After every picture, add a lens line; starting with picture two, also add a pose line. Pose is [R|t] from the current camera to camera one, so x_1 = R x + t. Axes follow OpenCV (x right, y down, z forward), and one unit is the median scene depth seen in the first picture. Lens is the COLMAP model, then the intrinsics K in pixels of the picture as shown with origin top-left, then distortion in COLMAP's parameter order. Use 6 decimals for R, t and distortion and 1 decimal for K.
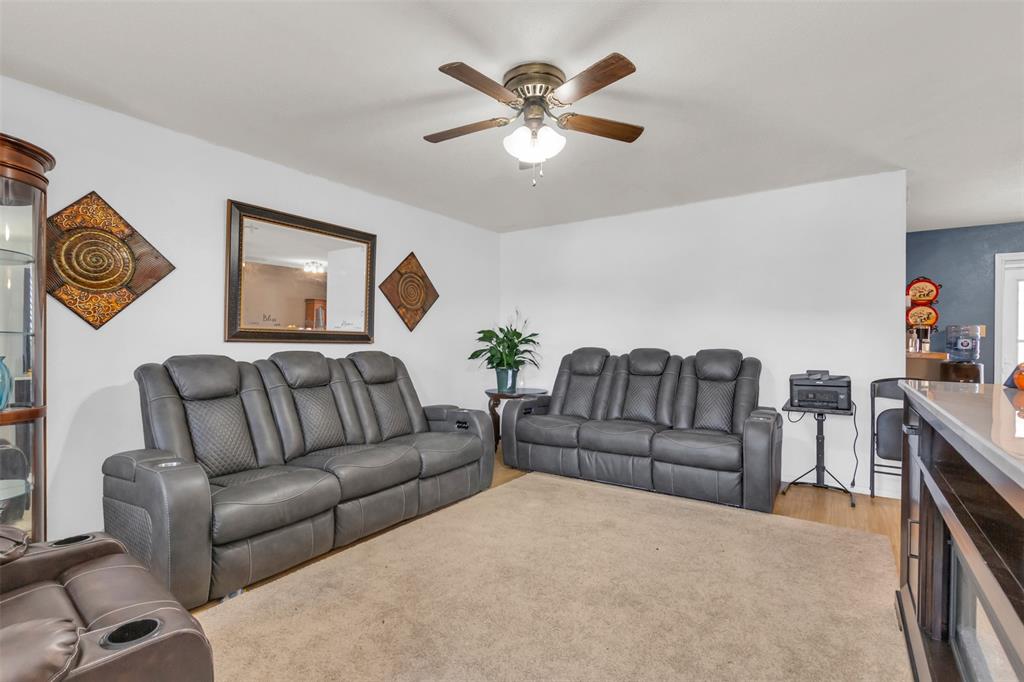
lens RADIAL K [[475.9, 0, 513.1], [0, 475.9, 342.3], [0, 0, 1]] dist [0.001339, 0.000300]
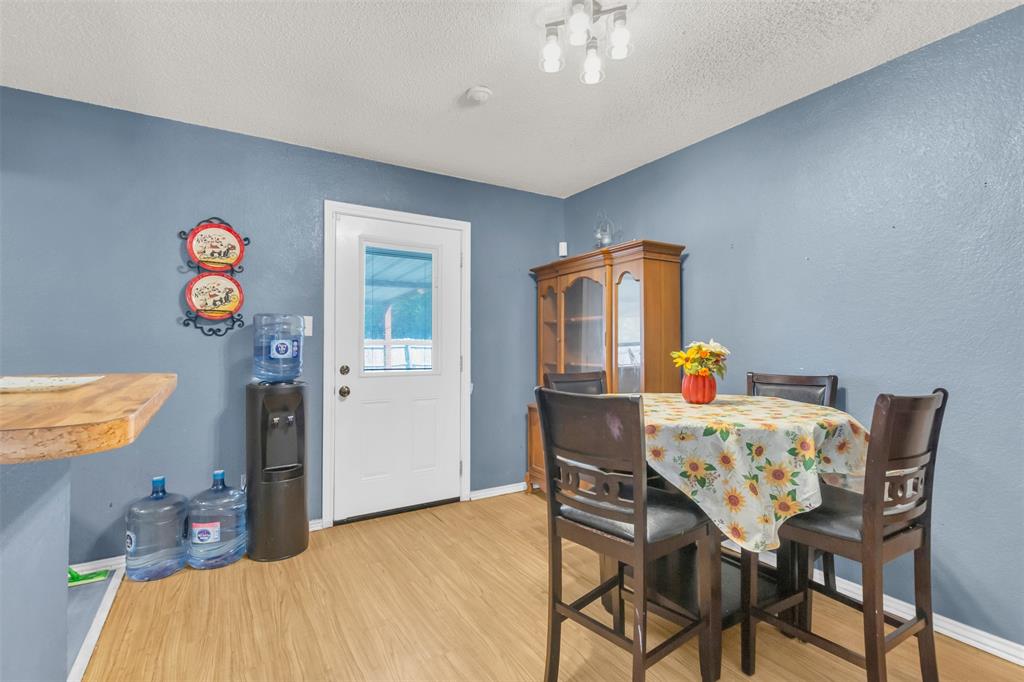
lens RADIAL K [[475.9, 0, 516.8], [0, 475.9, 341.0], [0, 0, 1]] dist [0.001339, 0.000300]
pose [[0.414979, -0.008041, 0.909795, 0.689312], [0.008284, 0.999953, 0.005059, -0.007254], [-0.909793, 0.005438, 0.415027, 0.649043]]
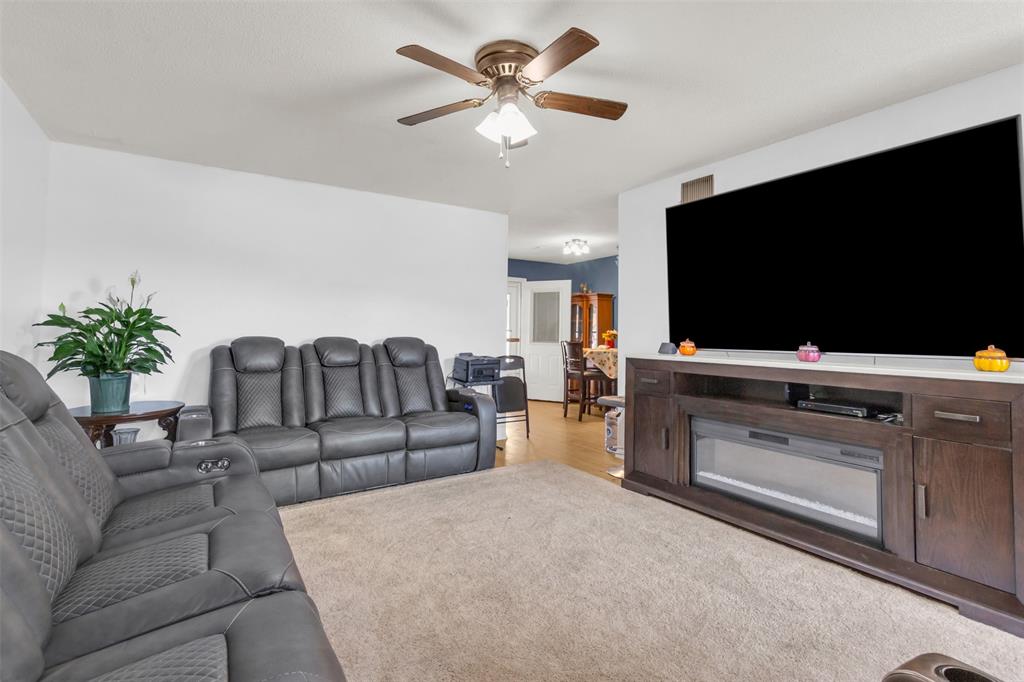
lens RADIAL K [[475.9, 0, 531.7], [0, 475.9, 330.8], [0, 0, 1]] dist [0.001339, 0.000300]
pose [[0.373471, 0.001556, 0.927641, -0.409663], [-0.001728, 0.999998, -0.000982, 0.000714], [-0.927640, -0.001236, 0.373473, 0.315205]]
